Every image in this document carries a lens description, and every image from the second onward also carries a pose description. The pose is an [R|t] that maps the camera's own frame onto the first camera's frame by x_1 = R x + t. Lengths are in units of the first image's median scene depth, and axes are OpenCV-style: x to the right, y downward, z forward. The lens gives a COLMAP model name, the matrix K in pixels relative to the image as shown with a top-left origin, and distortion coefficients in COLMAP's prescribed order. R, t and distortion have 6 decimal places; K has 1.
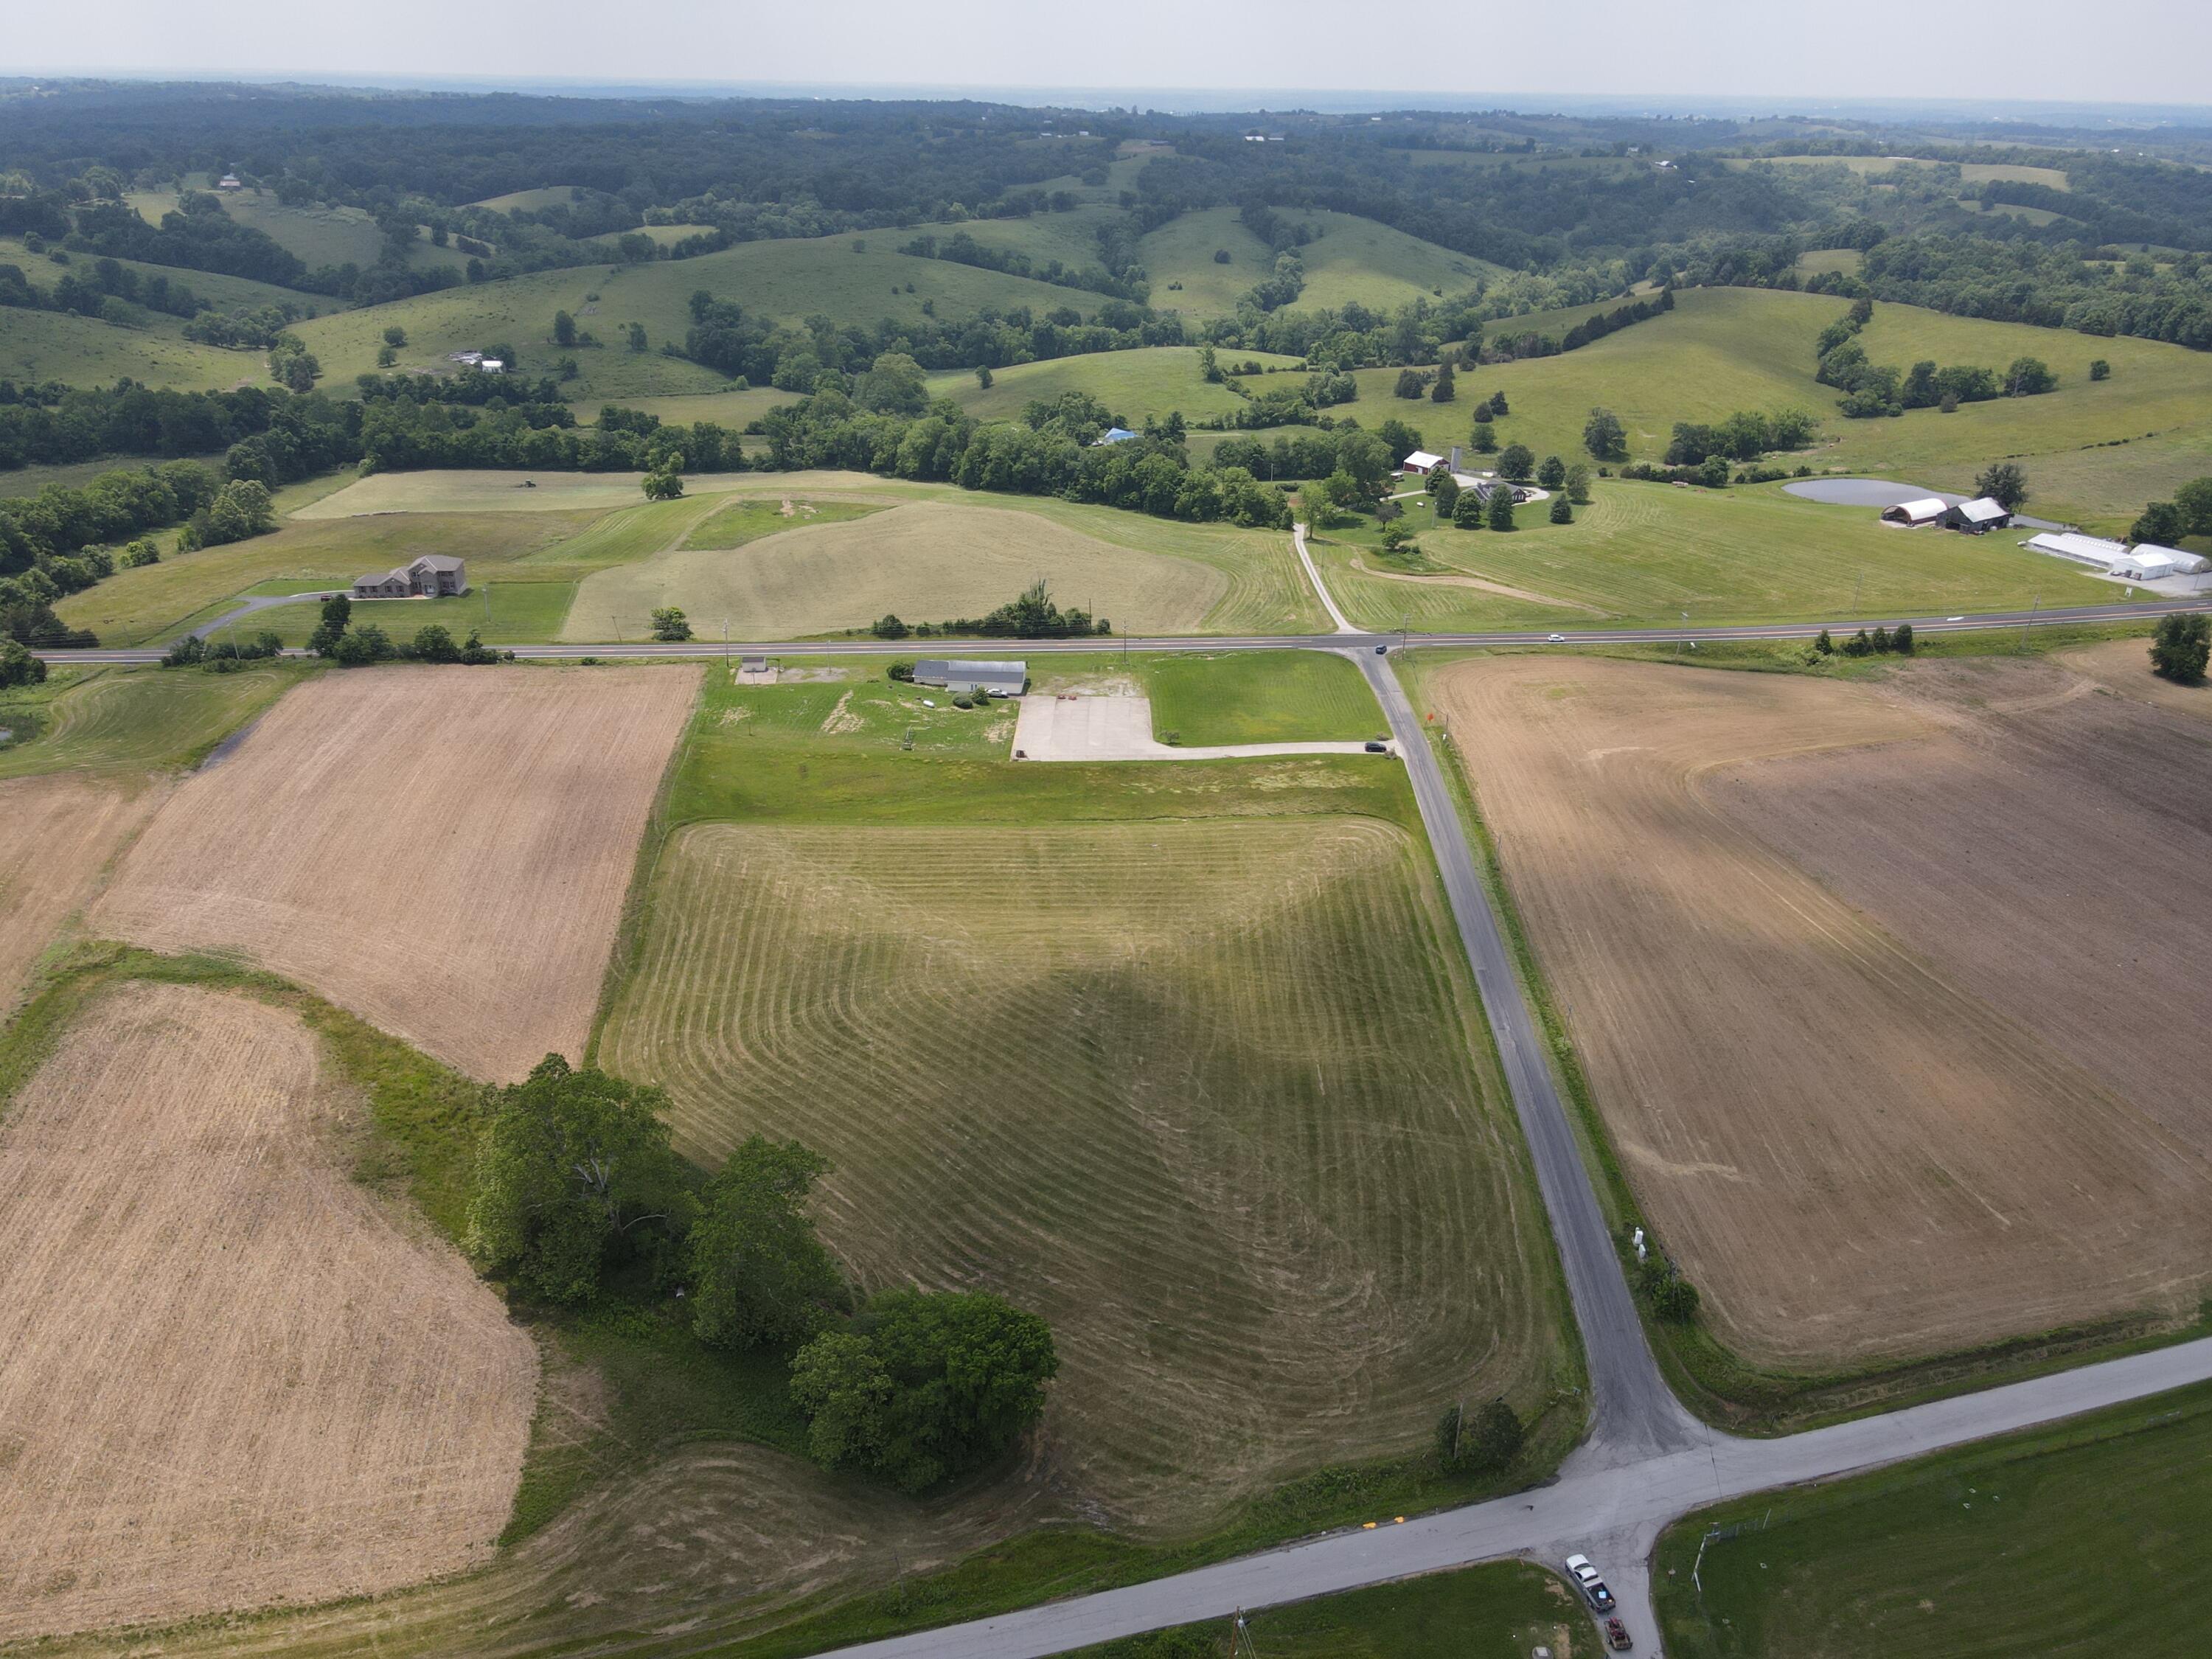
lens RADIAL K [[1621.6, 0, 1106.0], [0, 1621.6, 829.5], [0, 0, 1]] dist [-0.001339, 0.014247]
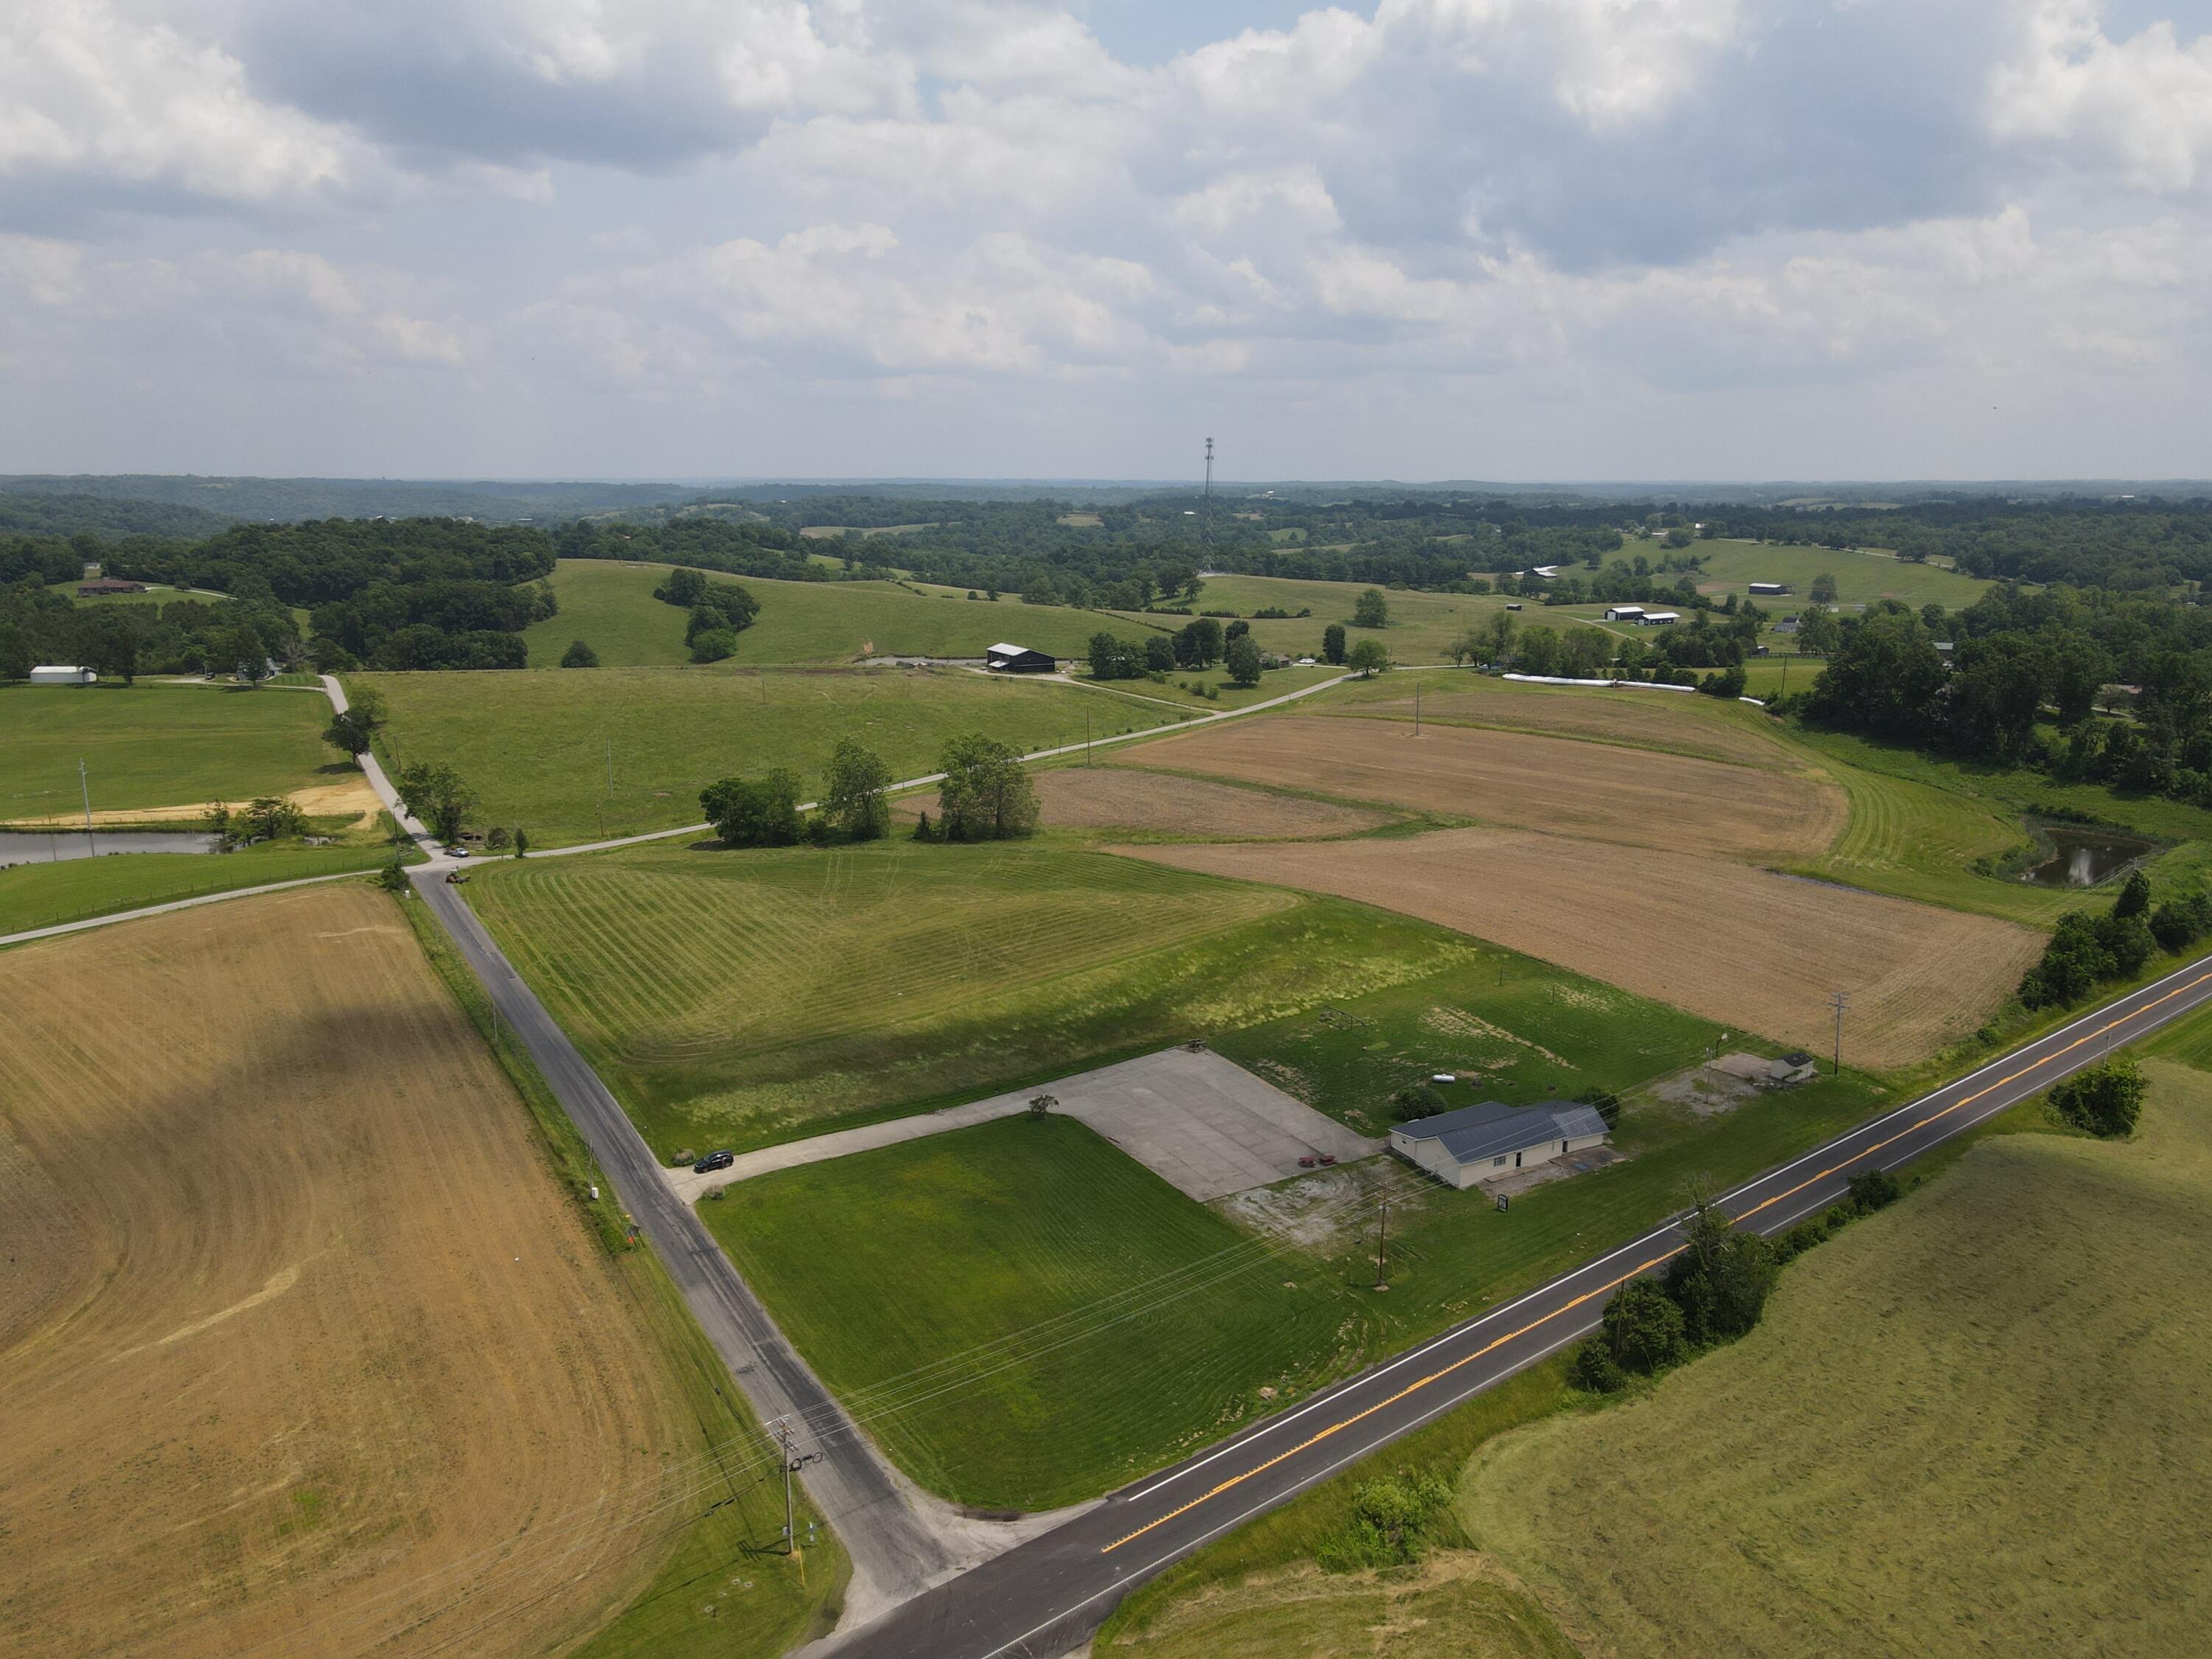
lens RADIAL K [[1615.9, 0, 1106.0], [0, 1615.9, 829.5], [0, 0, 1]] dist [0.004377, -0.001976]
pose [[-0.848281, 0.082403, -0.523095, 0.464422], [-0.250672, 0.807647, 0.533732, -0.668061], [0.466457, 0.583880, -0.664456, 1.896913]]
